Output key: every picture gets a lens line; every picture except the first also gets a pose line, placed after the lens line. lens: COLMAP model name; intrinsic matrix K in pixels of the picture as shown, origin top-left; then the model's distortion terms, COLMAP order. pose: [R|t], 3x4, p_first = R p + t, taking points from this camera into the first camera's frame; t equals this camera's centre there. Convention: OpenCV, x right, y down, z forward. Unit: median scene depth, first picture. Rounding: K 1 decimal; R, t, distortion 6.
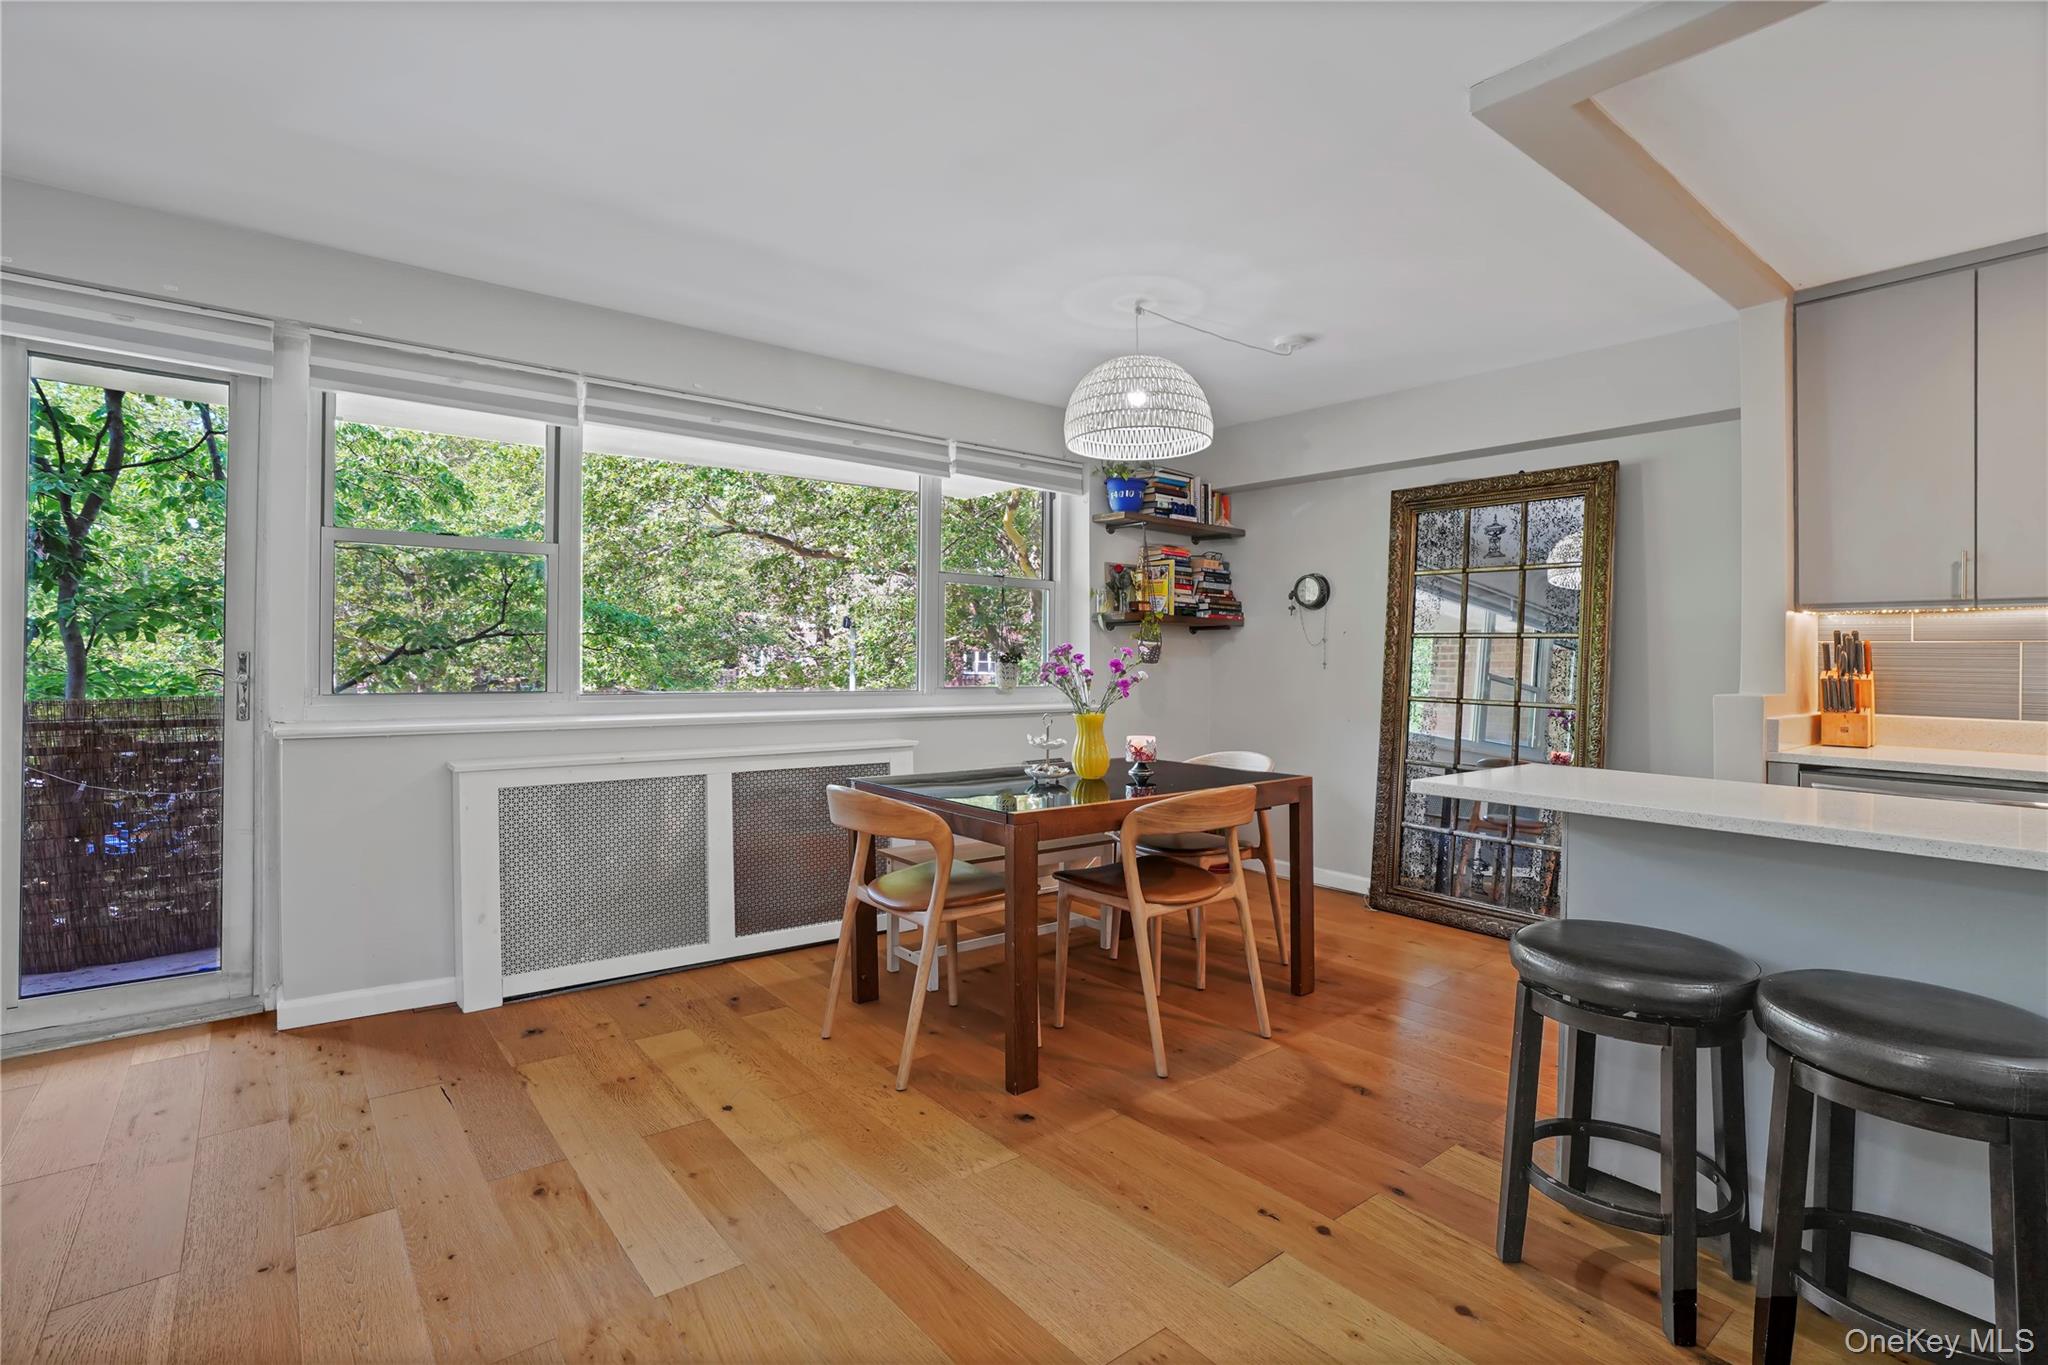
lens RADIAL K [[928.8, 0, 1054.2], [0, 928.8, 676.0], [0, 0, 1]] dist [-0.013845, 0.000525]
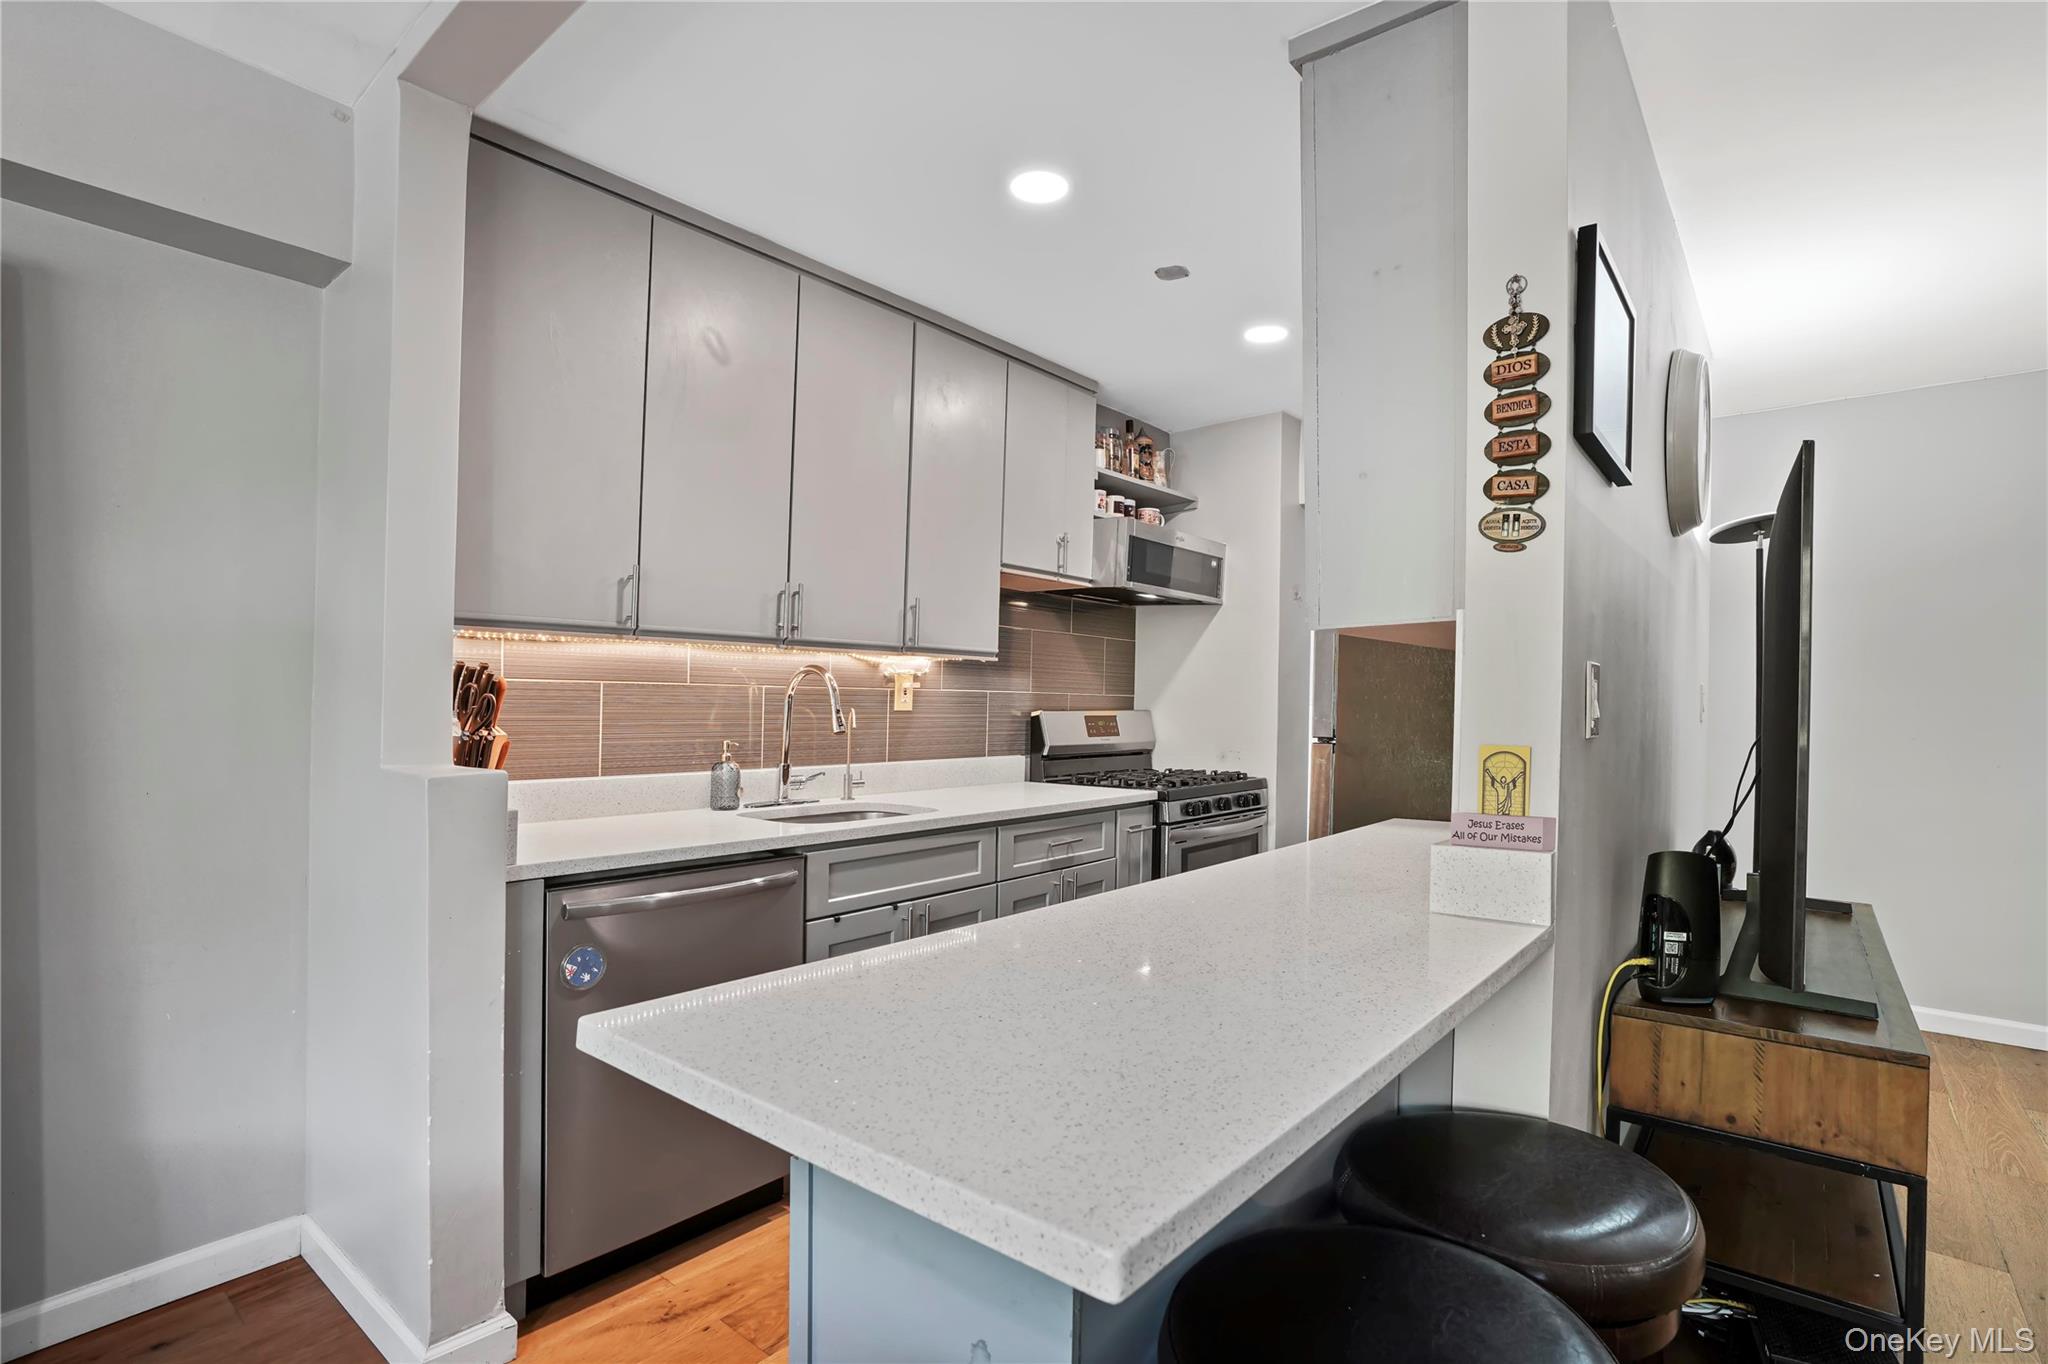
lens RADIAL K [[980.0, 0, 1038.8], [0, 980.0, 692.7], [0, 0, 1]] dist [-0.056902, 0.031599]
pose [[-0.169493, -0.002752, 0.985527, 0.071036], [0.010759, 0.999931, 0.004643, -0.017697], [-0.985473, 0.011390, -0.169452, 0.494146]]
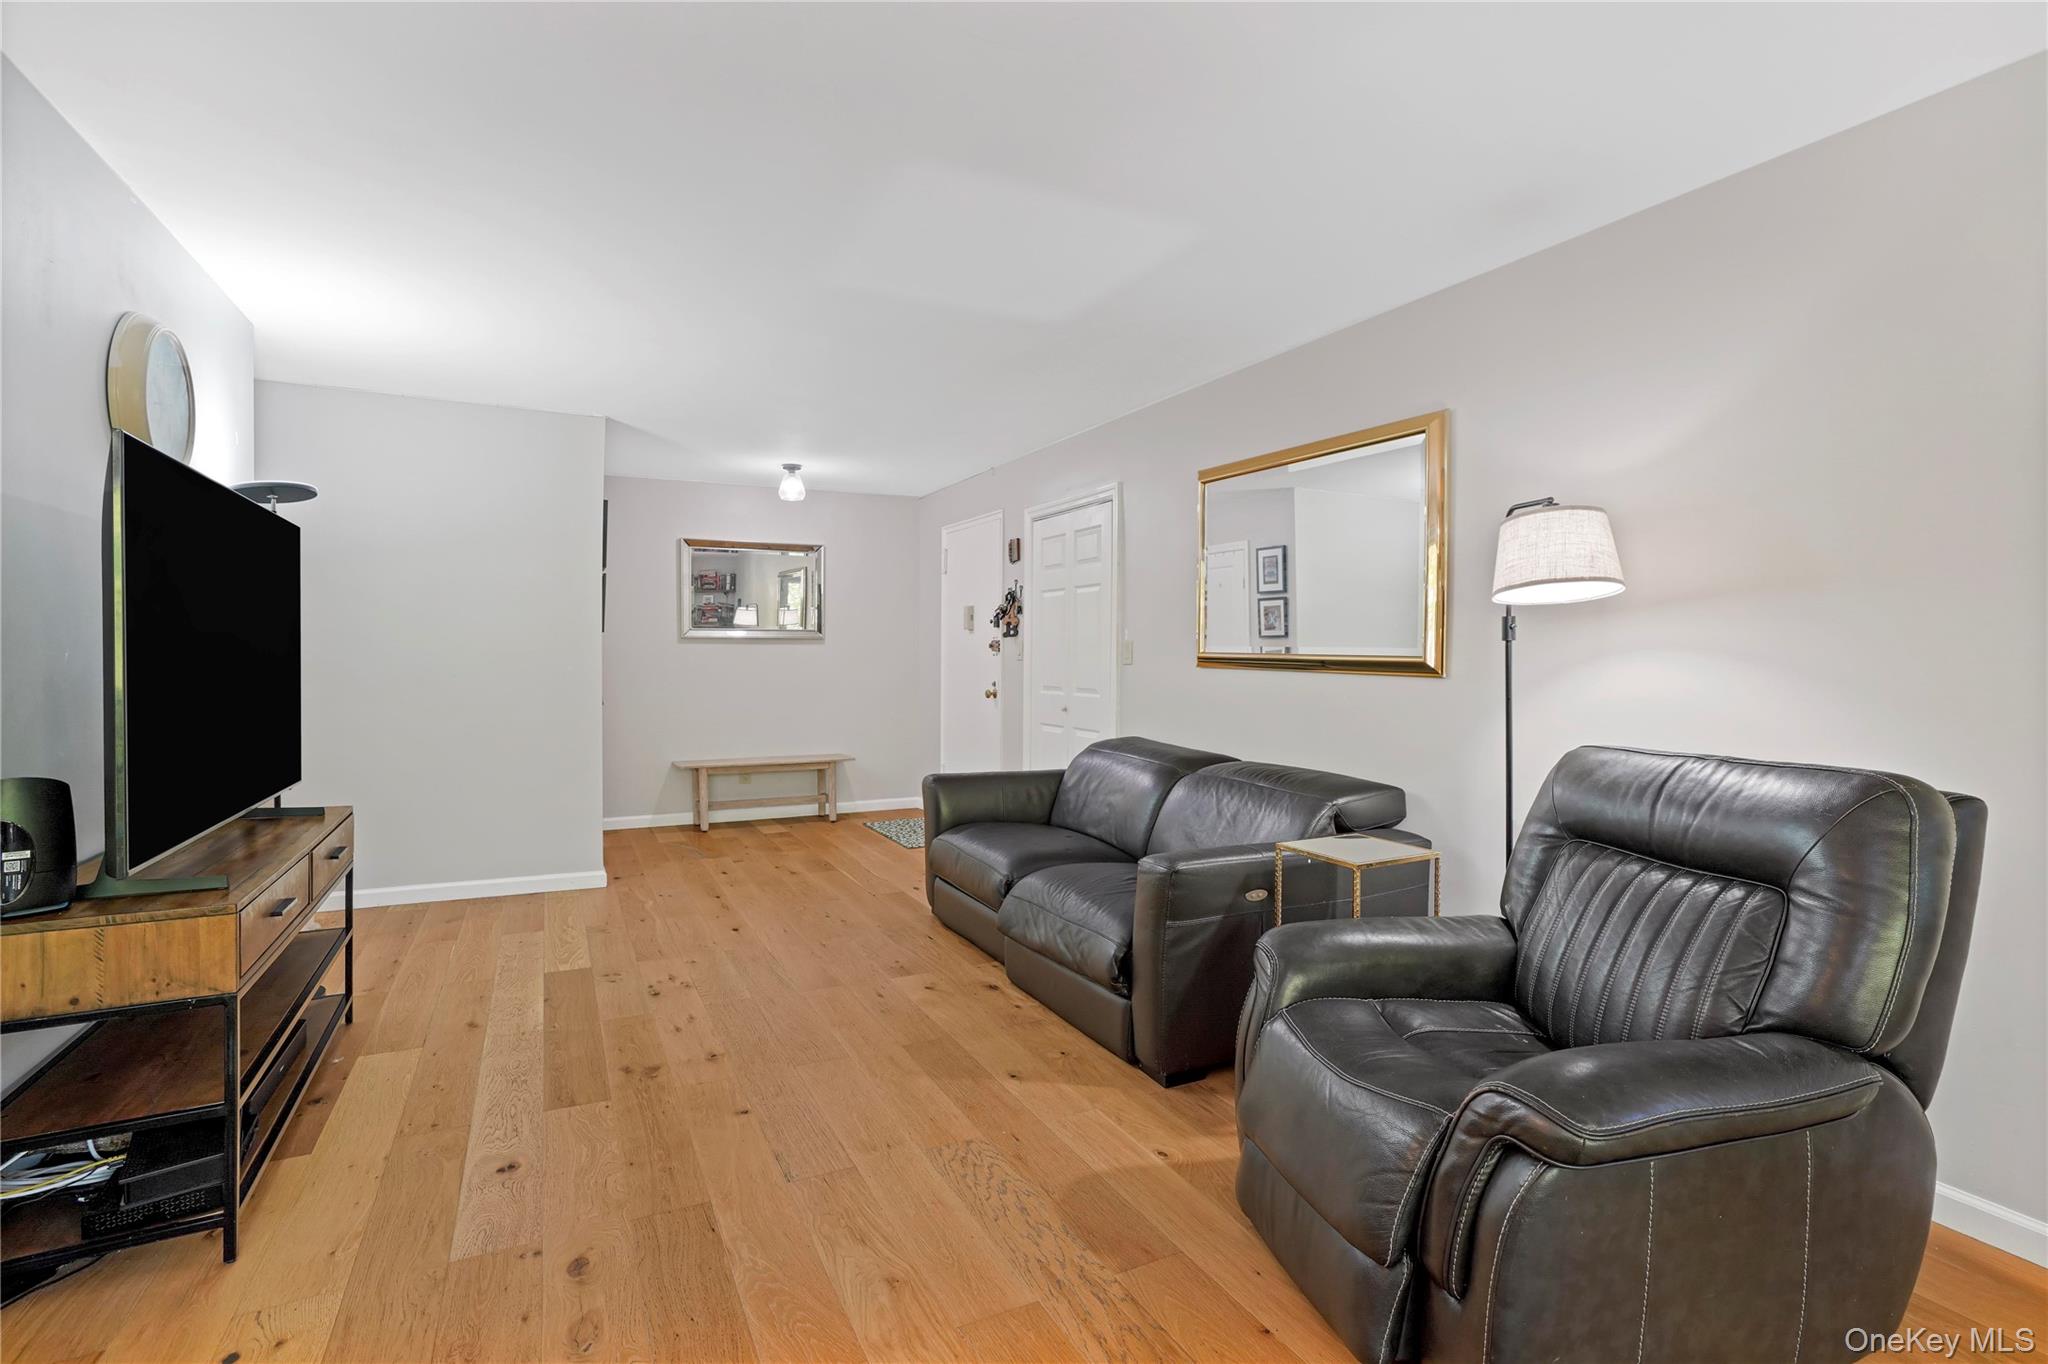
lens RADIAL K [[940.7, 0, 1040.5], [0, 940.7, 690.4], [0, 0, 1]] dist [-0.055565, 0.024833]
pose [[-0.973408, -0.030499, 0.227041, -0.109318], [-0.018225, 0.998267, 0.055963, -0.017967], [-0.228354, 0.050337, -0.972276, 0.462479]]
